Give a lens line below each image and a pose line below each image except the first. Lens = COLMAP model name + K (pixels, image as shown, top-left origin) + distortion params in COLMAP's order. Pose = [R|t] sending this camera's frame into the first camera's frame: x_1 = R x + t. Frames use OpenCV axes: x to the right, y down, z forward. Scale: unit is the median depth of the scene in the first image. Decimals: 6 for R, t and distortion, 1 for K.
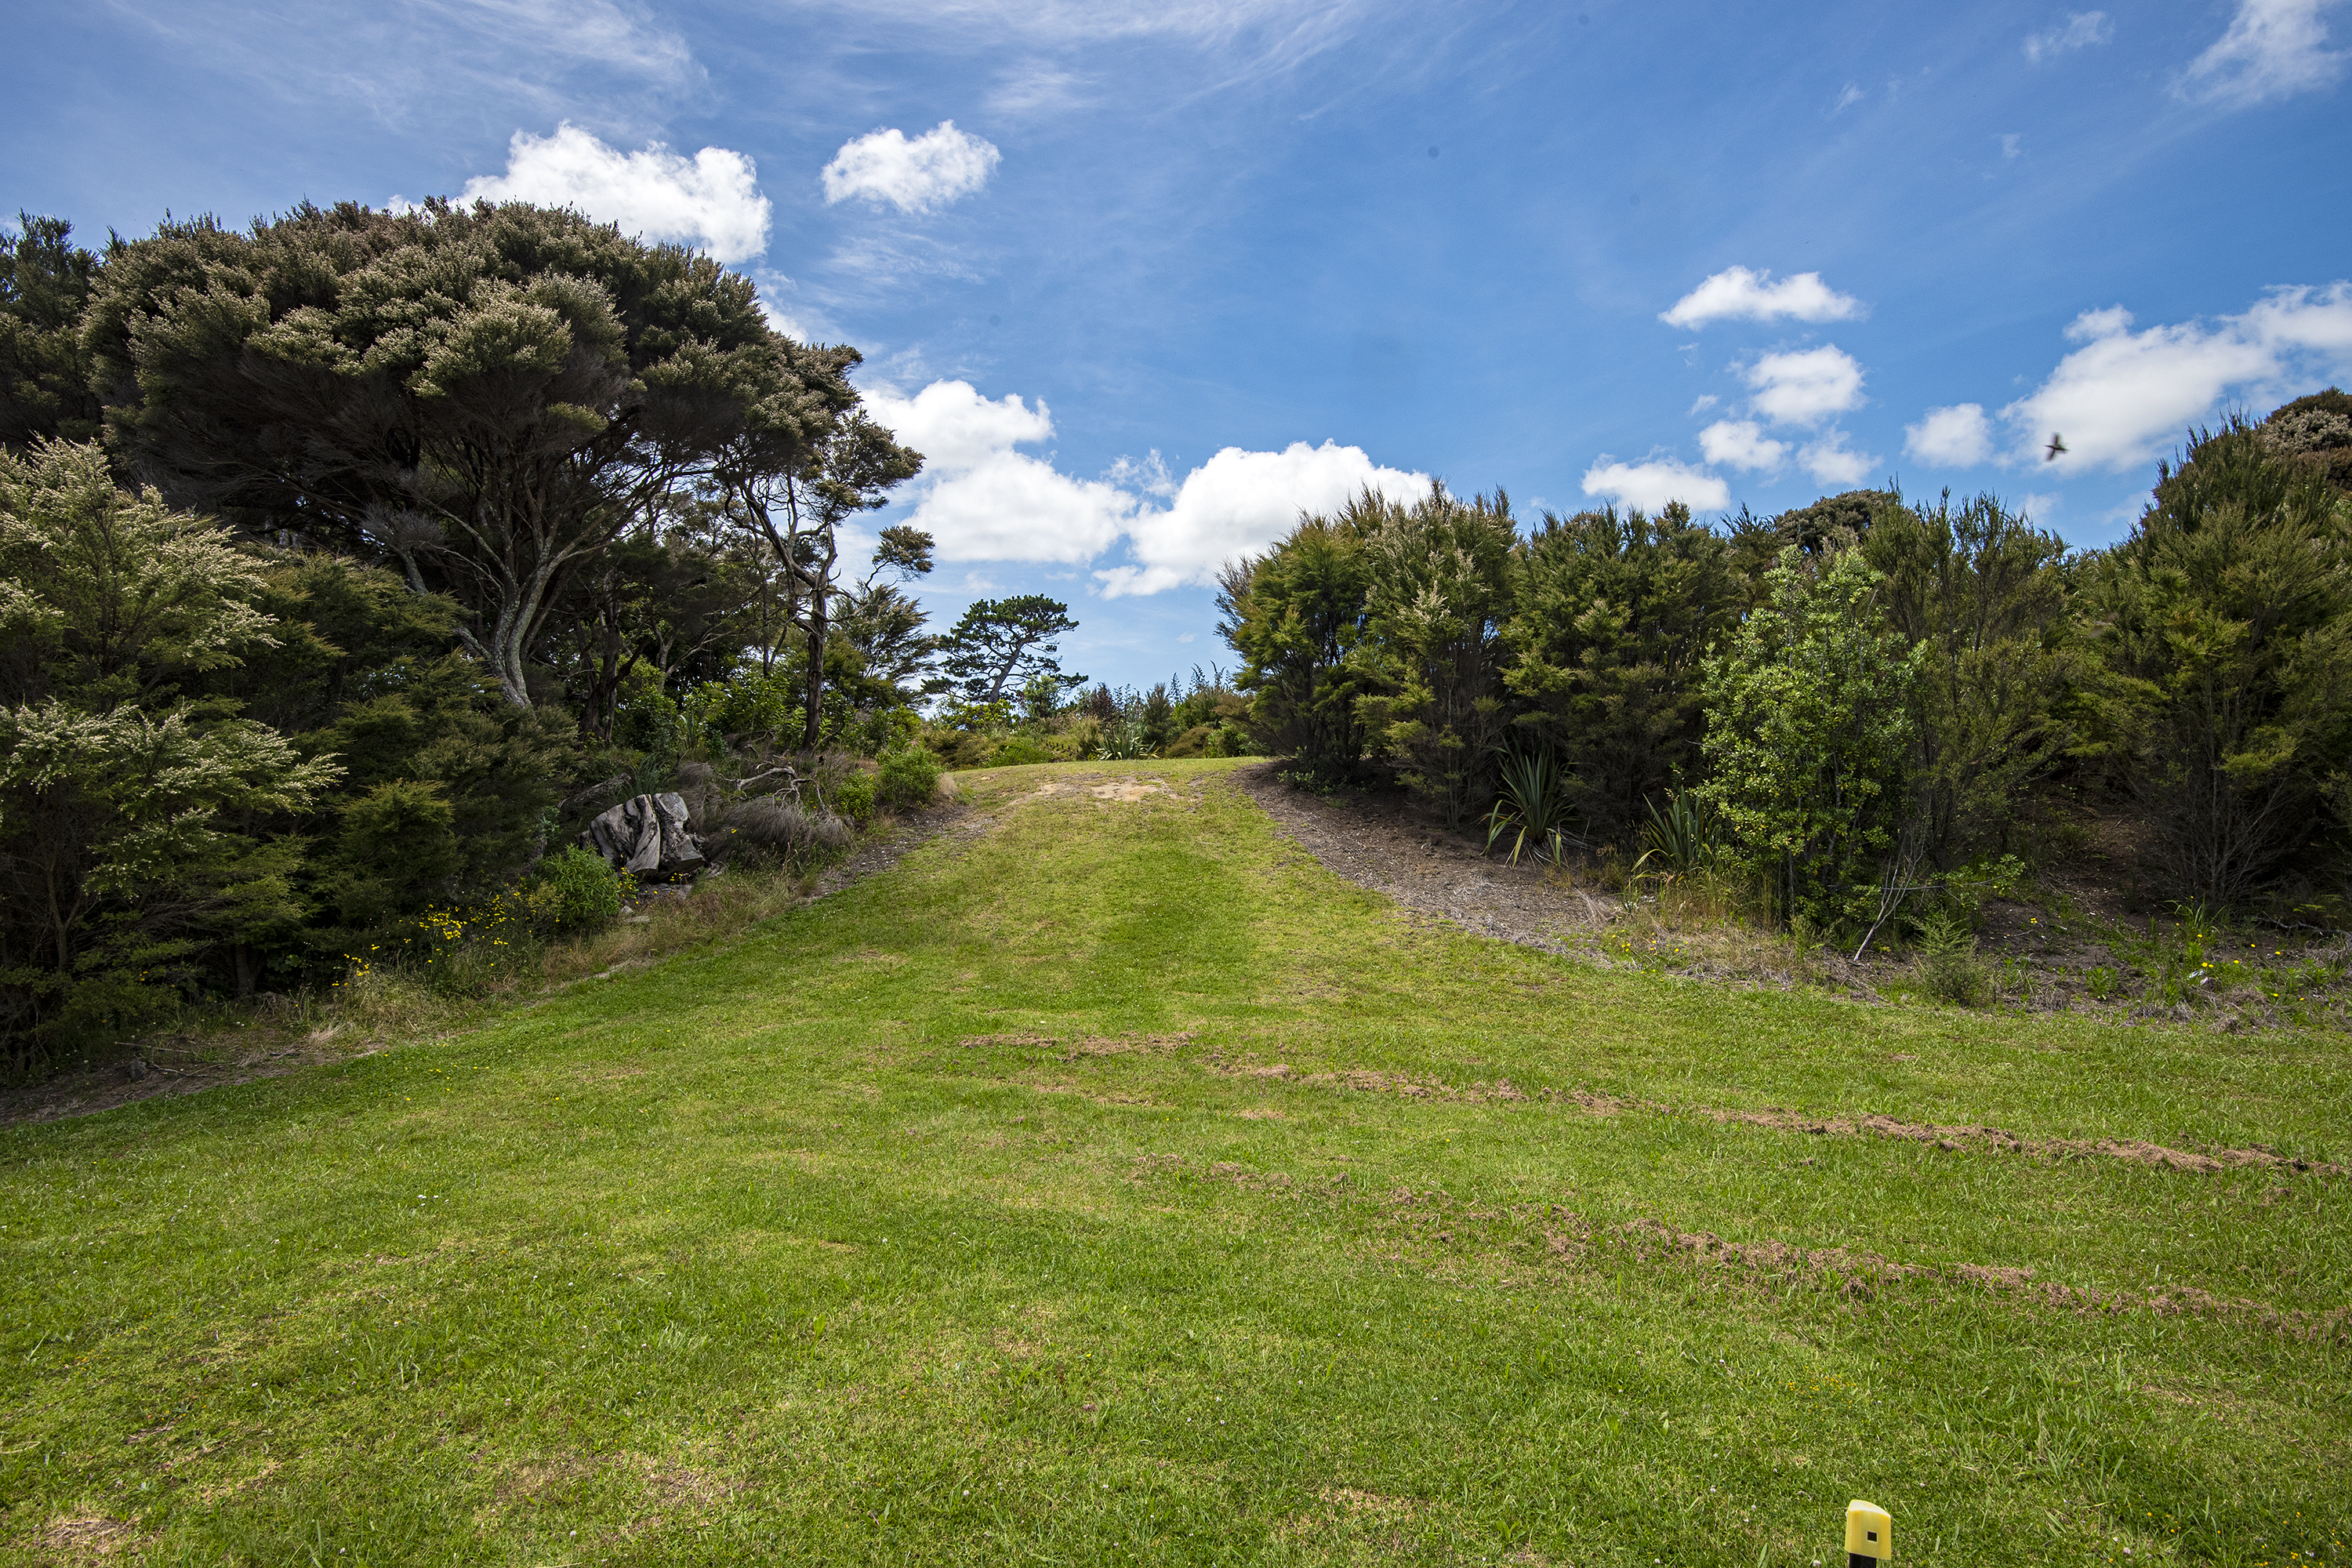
lens RADIAL K [[1221.3, 0, 1176.0], [0, 1221.3, 784.0], [0, 0, 1]] dist [-0.090403, -0.000143]
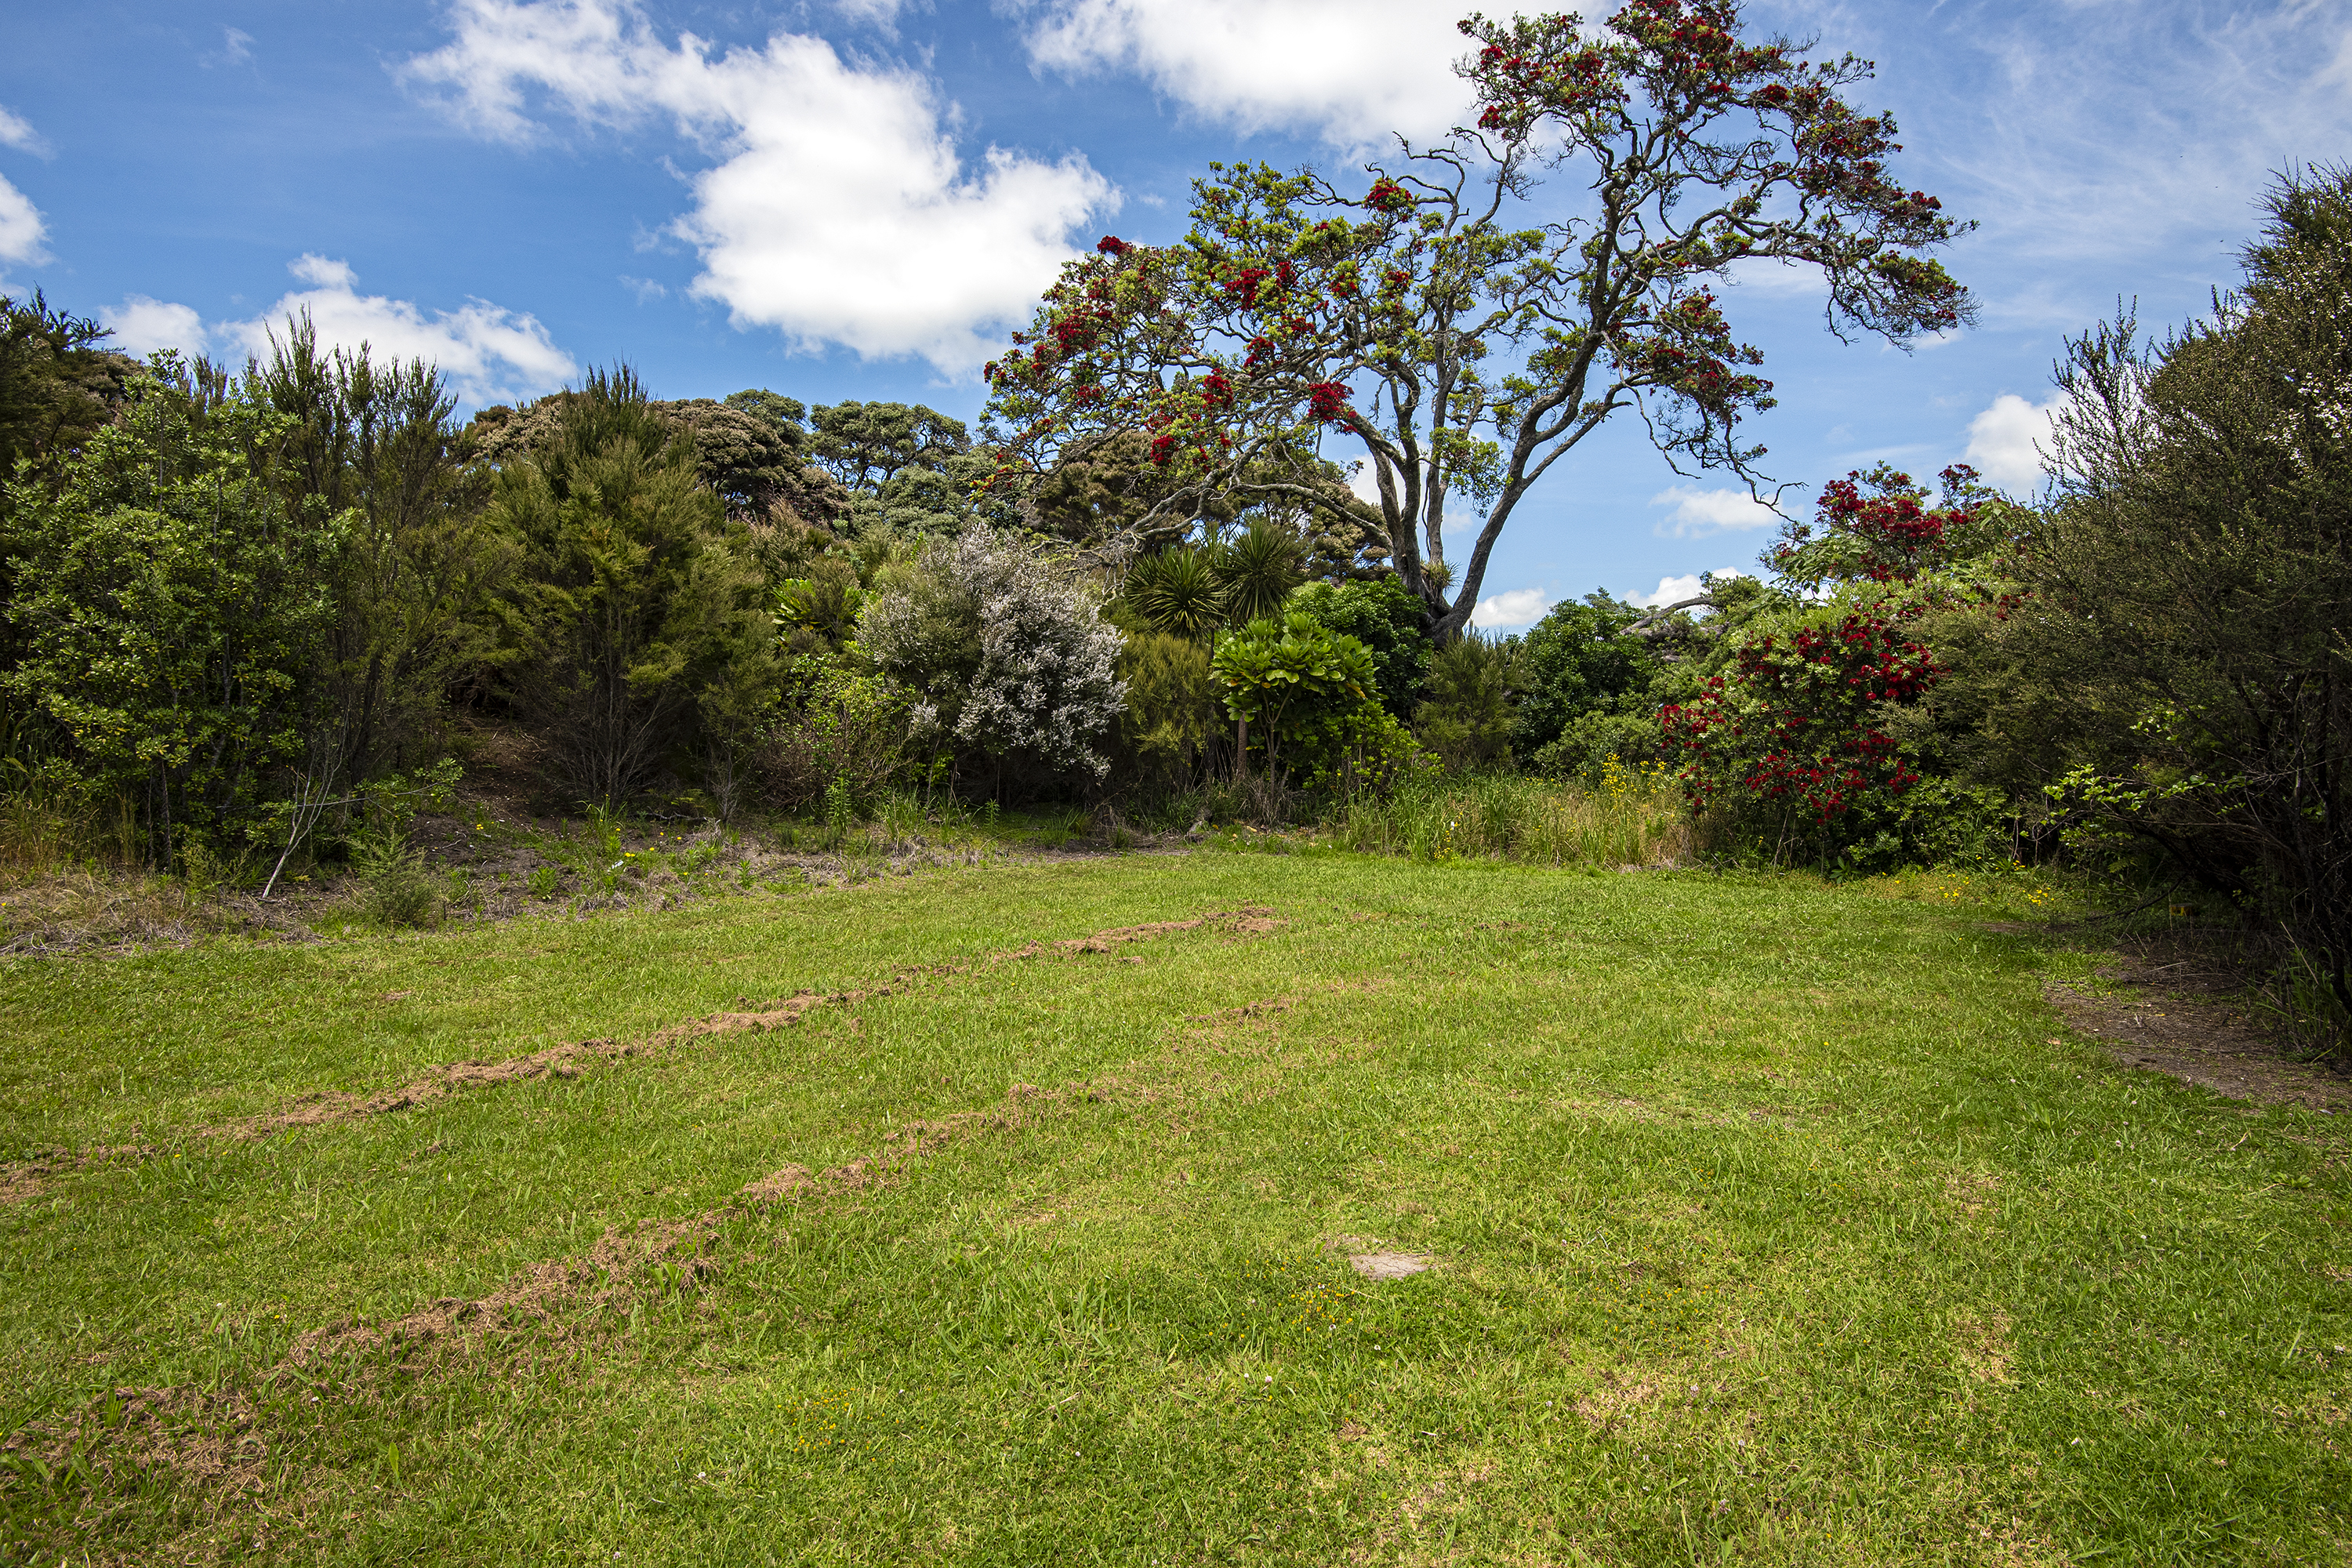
lens RADIAL K [[1123.2, 0, 1177.5], [0, 1123.2, 733.6], [0, 0, 1]] dist [0.077671, -0.045074]
pose [[0.258646, -0.014570, 0.965862, -0.018052], [0.005528, 0.999892, 0.013603, 0.031600], [-0.965956, 0.001821, 0.258699, 0.203882]]
